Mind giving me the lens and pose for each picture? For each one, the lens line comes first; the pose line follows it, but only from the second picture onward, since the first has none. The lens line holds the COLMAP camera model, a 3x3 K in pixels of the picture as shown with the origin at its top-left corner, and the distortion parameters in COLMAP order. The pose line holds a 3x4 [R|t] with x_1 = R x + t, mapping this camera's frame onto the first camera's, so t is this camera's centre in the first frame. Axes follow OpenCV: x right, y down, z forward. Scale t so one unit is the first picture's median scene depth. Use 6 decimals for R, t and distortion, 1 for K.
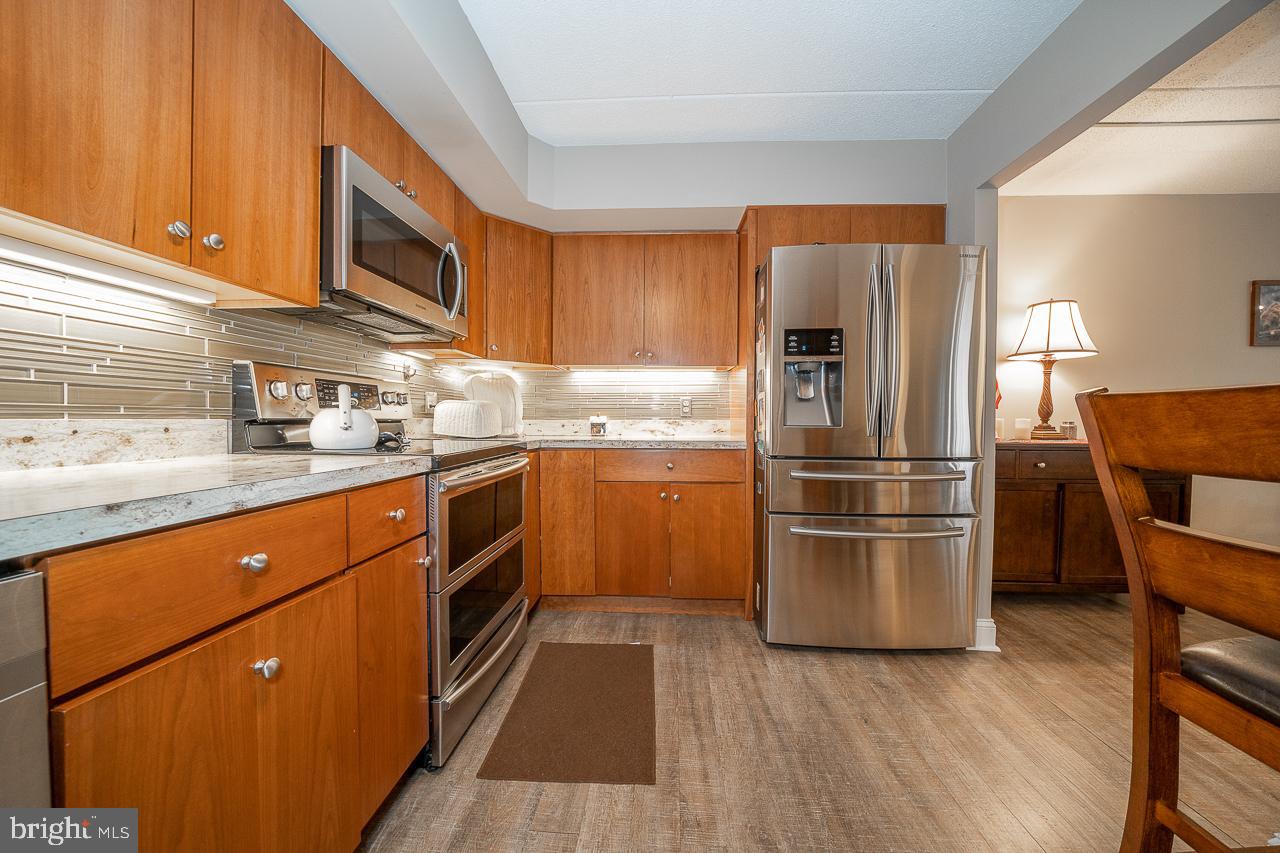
lens RADIAL K [[441.7, 0, 642.2], [0, 441.7, 426.9], [0, 0, 1]] dist [-0.026171, 0.002448]
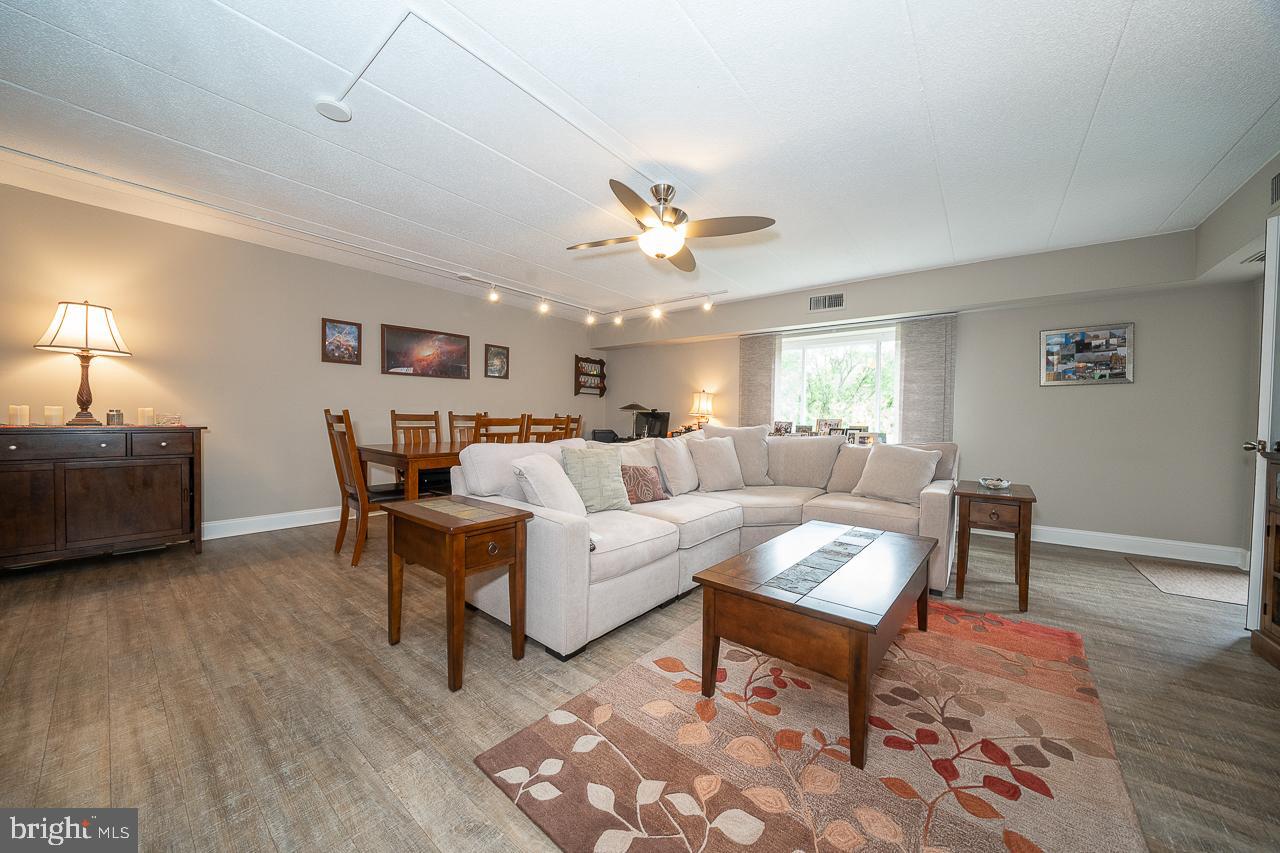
lens RADIAL K [[441.7, 0, 642.2], [0, 441.7, 426.9], [0, 0, 1]] dist [-0.026171, 0.002448]
pose [[0.571669, -0.008643, 0.820439, 1.061884], [0.001516, 0.999954, 0.009478, 0.031008], [-0.820483, -0.004174, 0.571655, -1.006190]]
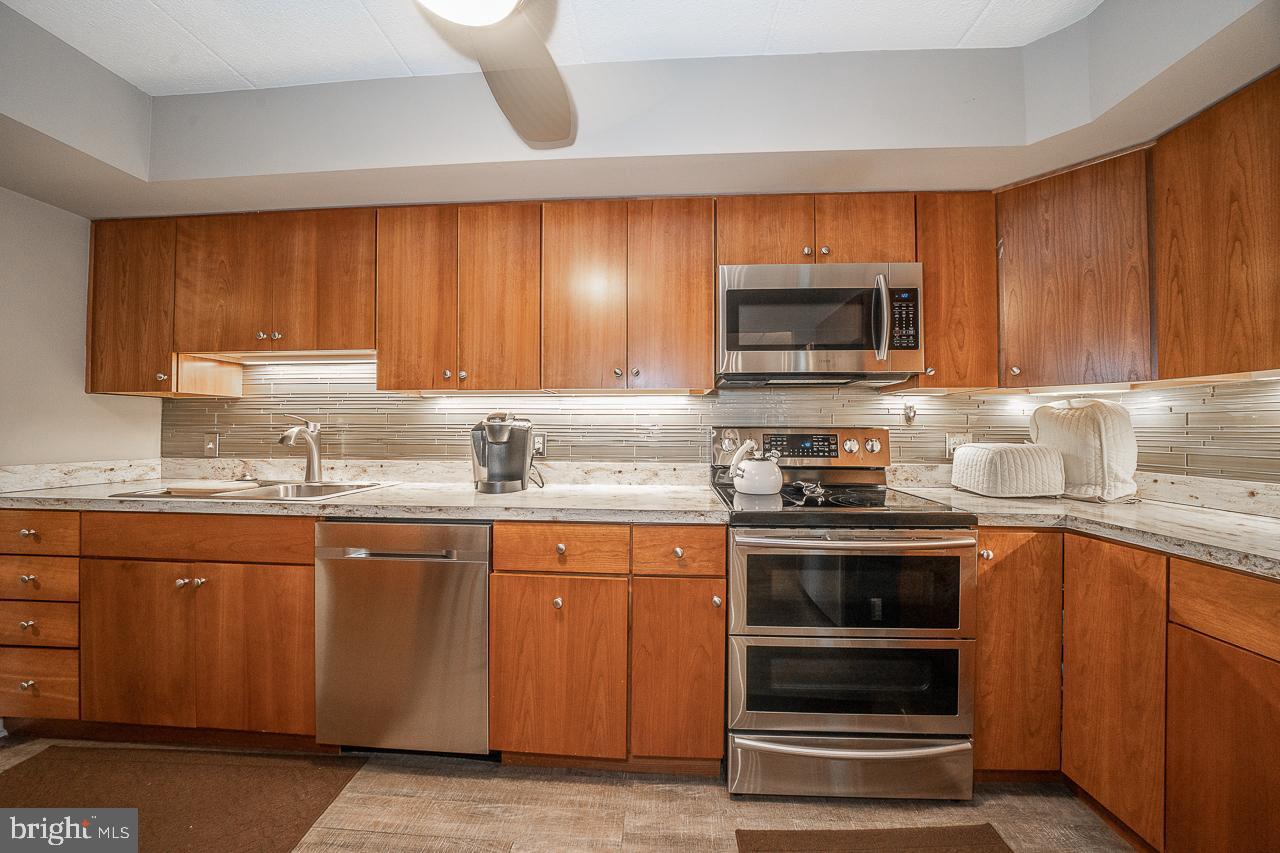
lens RADIAL K [[441.7, 0, 642.2], [0, 441.7, 426.9], [0, 0, 1]] dist [-0.026171, 0.002448]
pose [[0.014135, -0.009544, -0.999855, 0.386972], [-0.021301, 0.999725, -0.009844, -0.079053], [0.999673, 0.021437, 0.013928, 0.445596]]
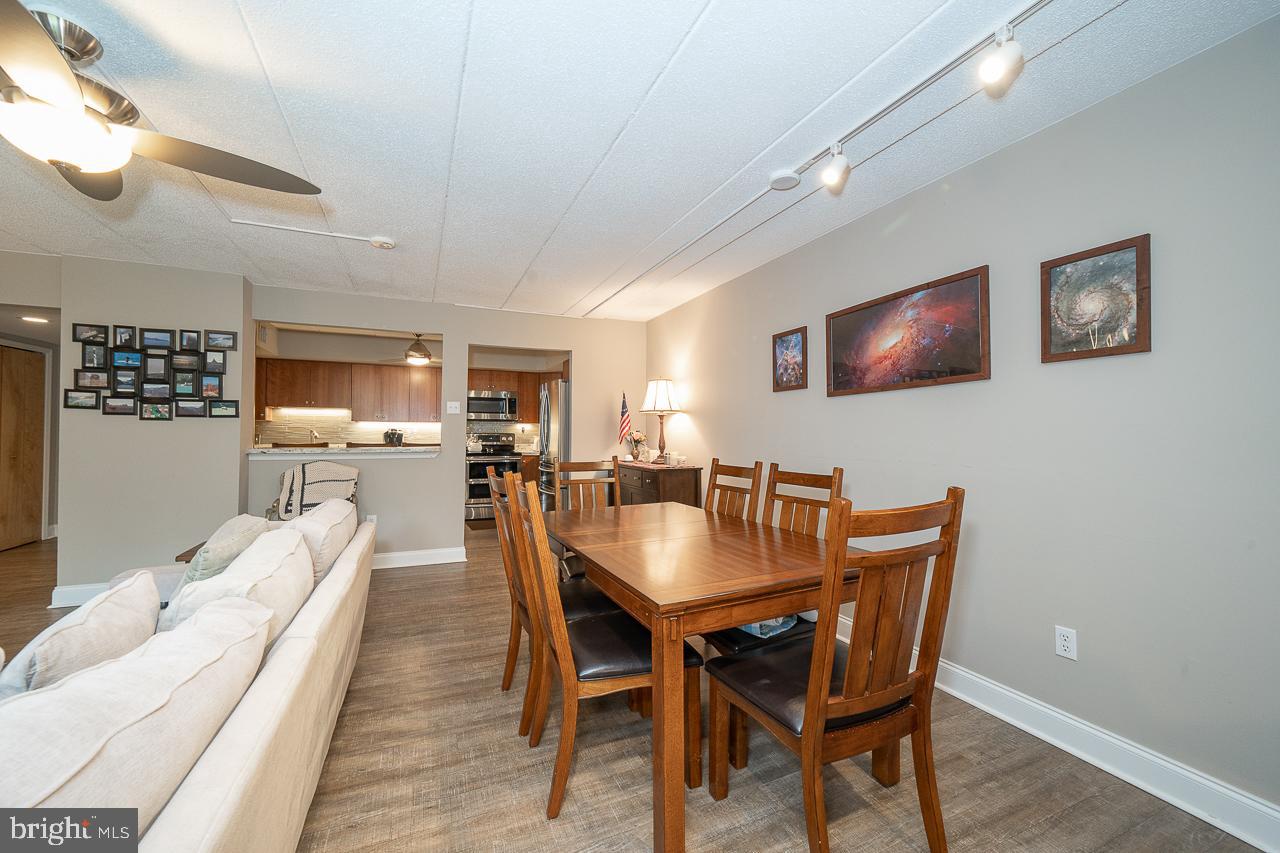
lens RADIAL K [[502.9, 0, 642.3], [0, 502.9, 427.4], [0, 0, 1]] dist [-0.005646, -0.000068]
pose [[0.464209, -0.011601, -0.885650, 3.157744], [-0.022607, 0.999433, -0.024940, -0.071012], [0.885437, 0.031600, 0.463684, 0.091400]]
